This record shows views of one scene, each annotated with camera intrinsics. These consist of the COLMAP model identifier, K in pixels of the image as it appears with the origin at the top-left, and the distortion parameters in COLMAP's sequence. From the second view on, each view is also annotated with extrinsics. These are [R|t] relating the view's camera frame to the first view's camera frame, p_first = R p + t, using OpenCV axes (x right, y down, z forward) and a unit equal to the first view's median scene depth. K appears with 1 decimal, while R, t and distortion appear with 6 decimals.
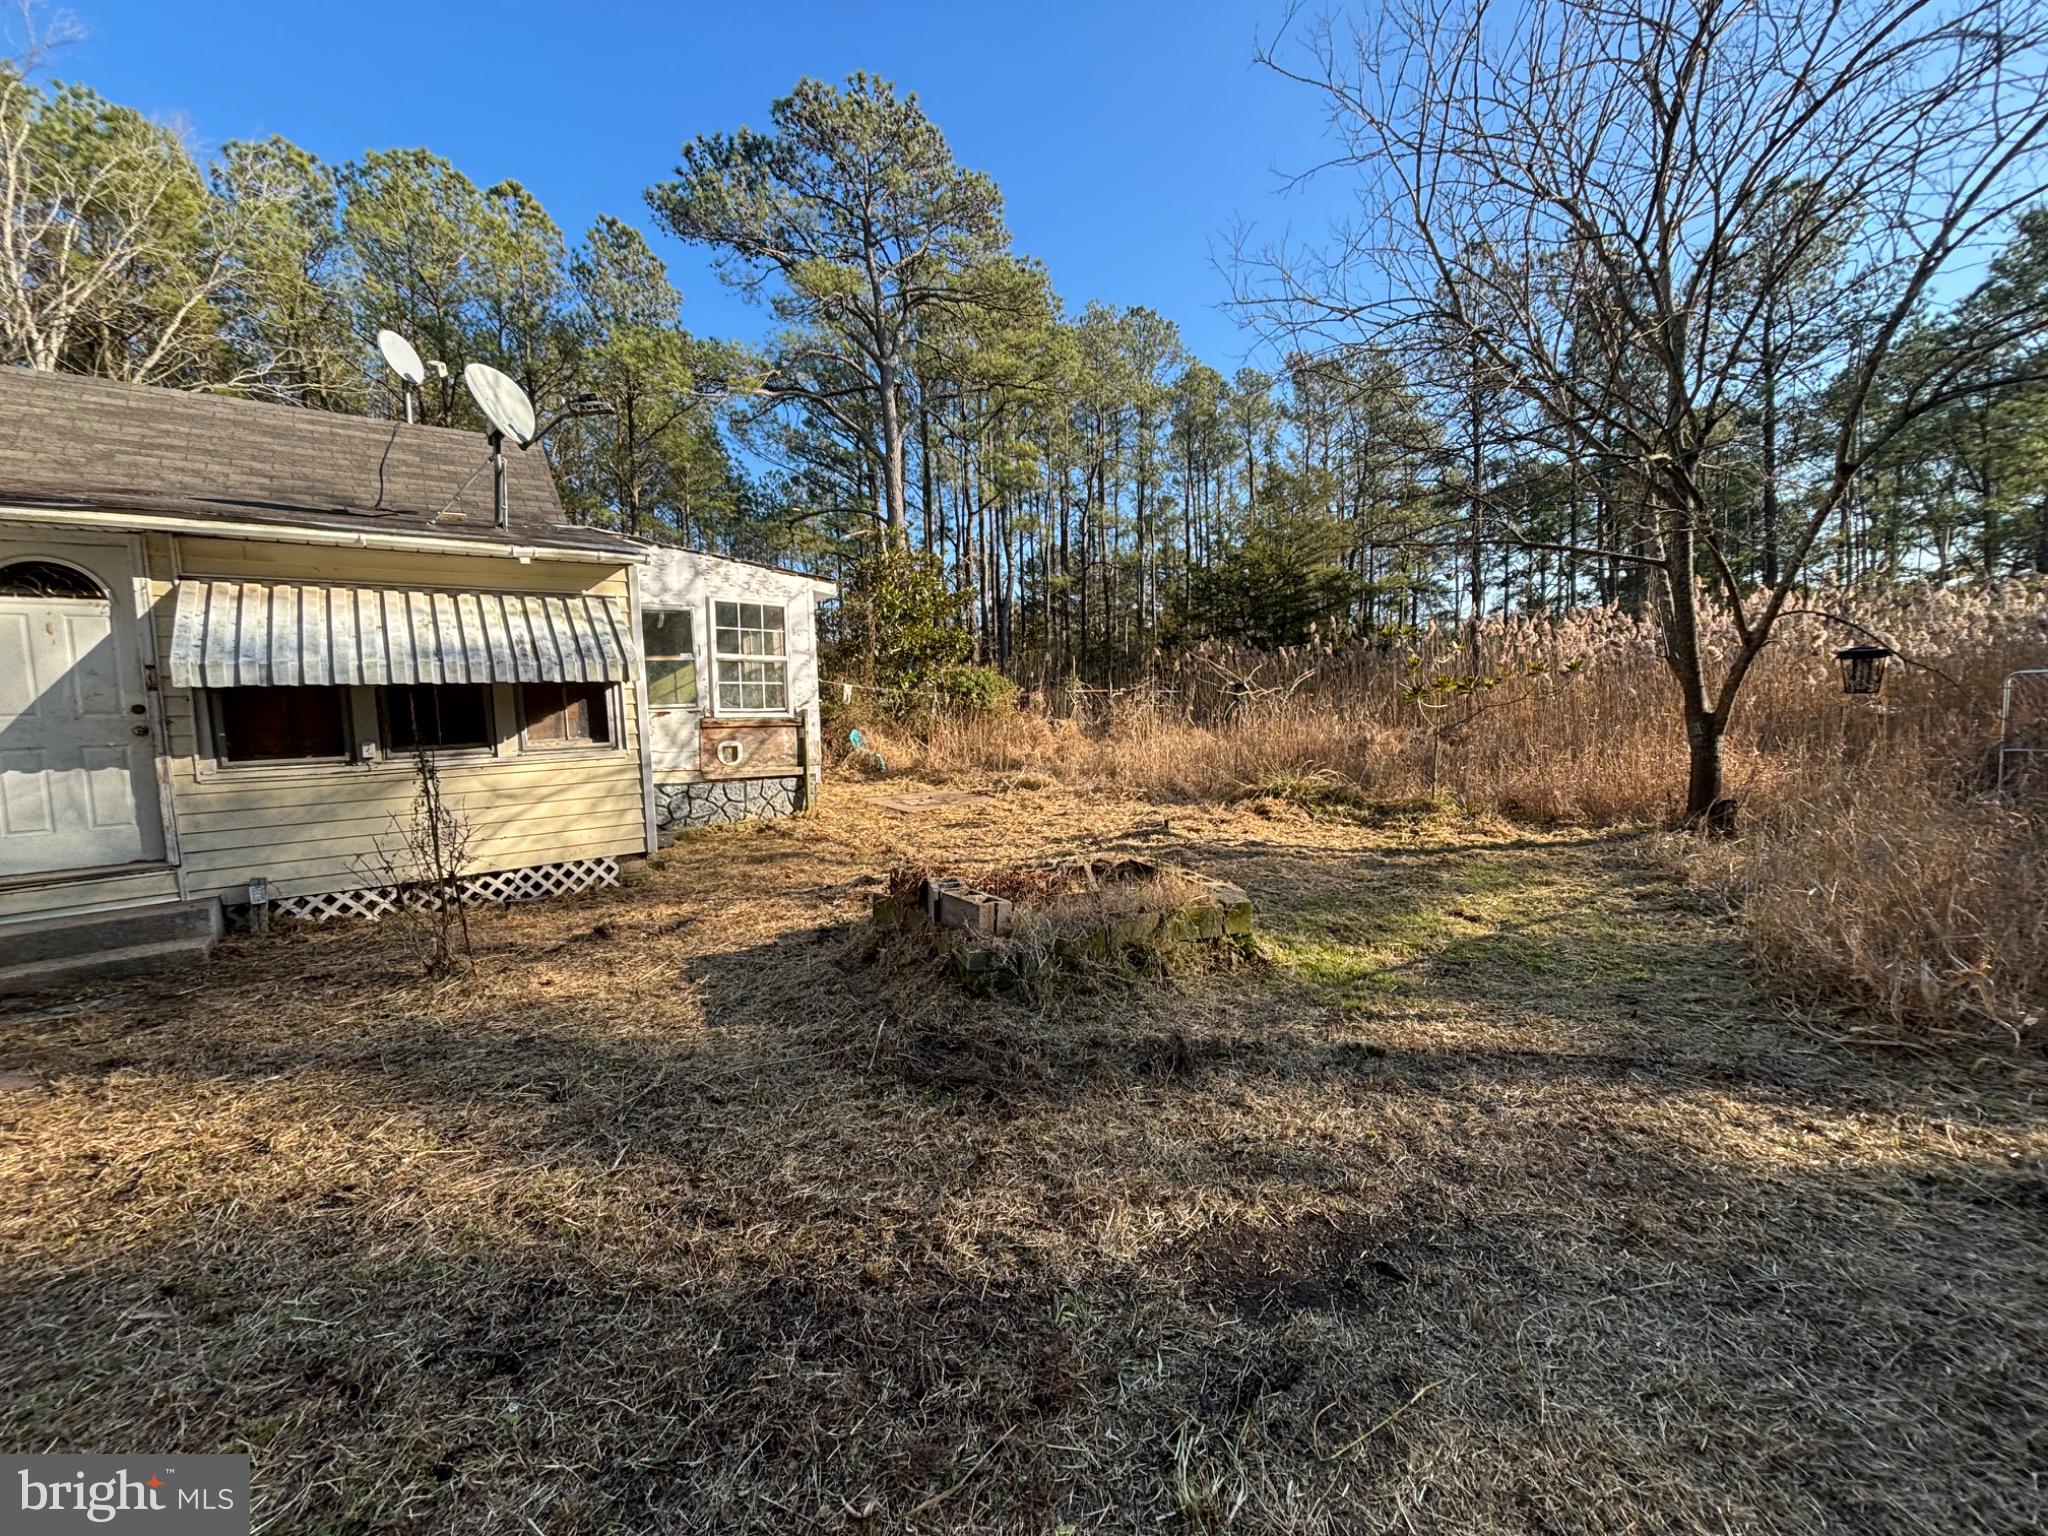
lens RADIAL K [[819.8, 0, 1028.2], [0, 819.8, 766.0], [0, 0, 1]] dist [-0.000215, -0.000055]
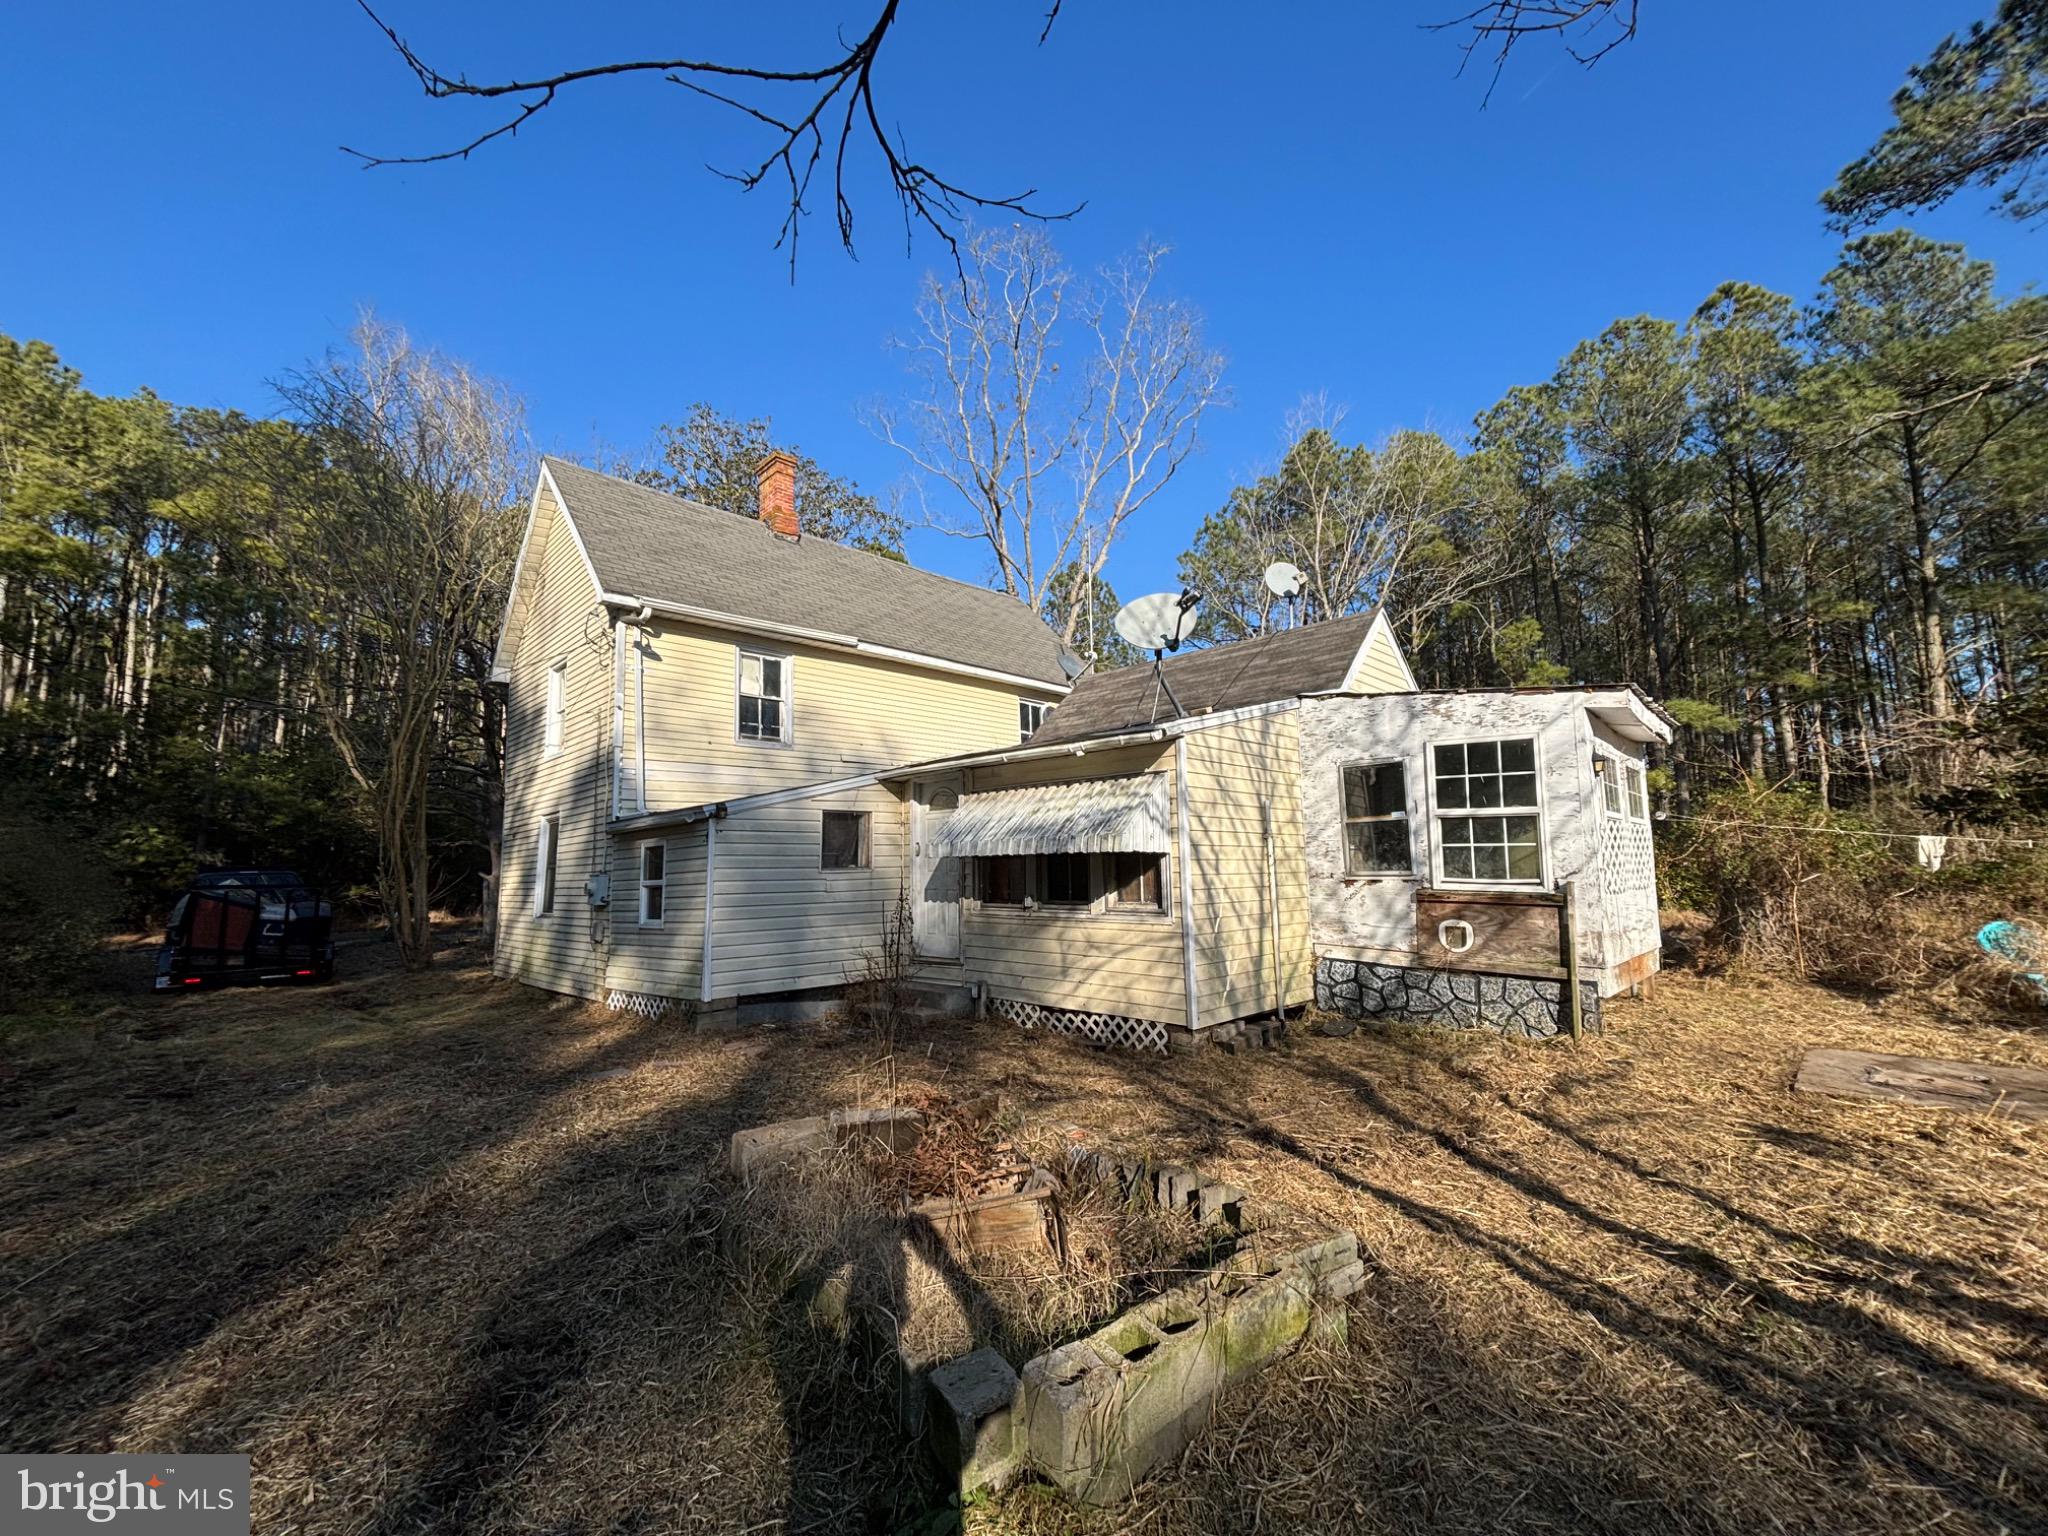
lens RADIAL K [[824.0, 0, 1024.0], [0, 824.0, 768.0], [0, 0, 1]] dist [0.000611, -0.000492]
pose [[0.133101, -0.094995, -0.986539, 0.530951], [-0.078618, 0.991247, -0.106055, -0.084613], [0.987979, 0.091676, 0.124468, 0.703284]]
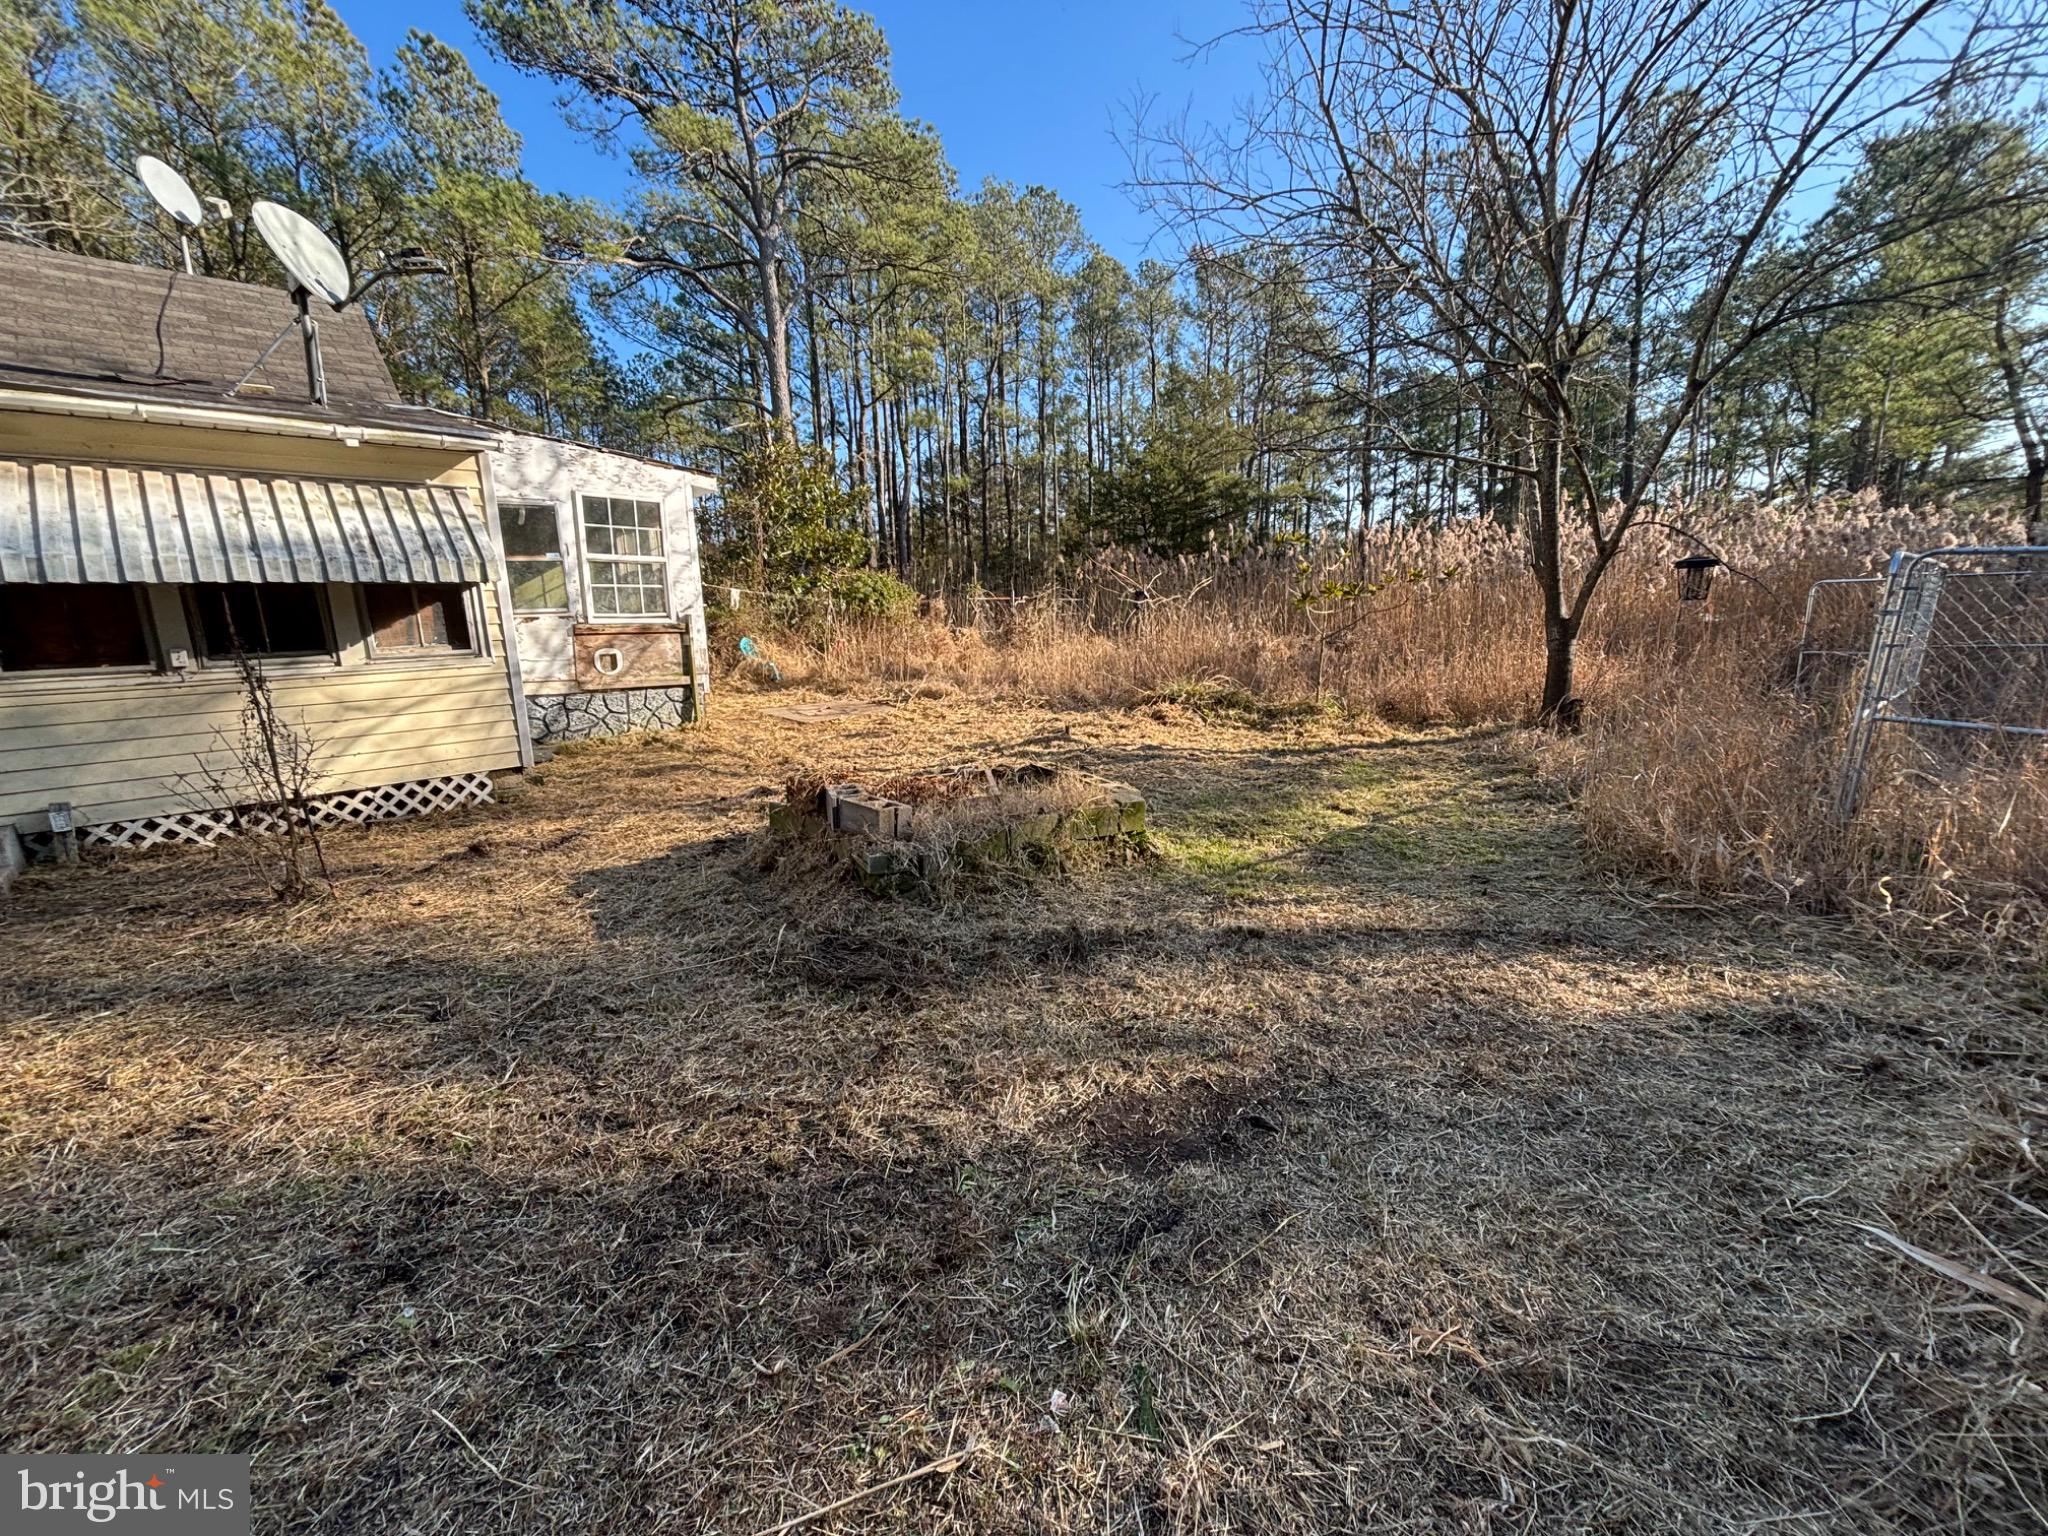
lens RADIAL K [[820.6, 0, 1027.9], [0, 820.6, 765.6], [0, 0, 1]] dist [-0.001639, 0.000347]
pose [[0.993126, -0.019797, 0.115368, 0.004415], [0.007265, 0.994119, 0.108052, 0.006477], [-0.116828, -0.106471, 0.987429, 0.000601]]
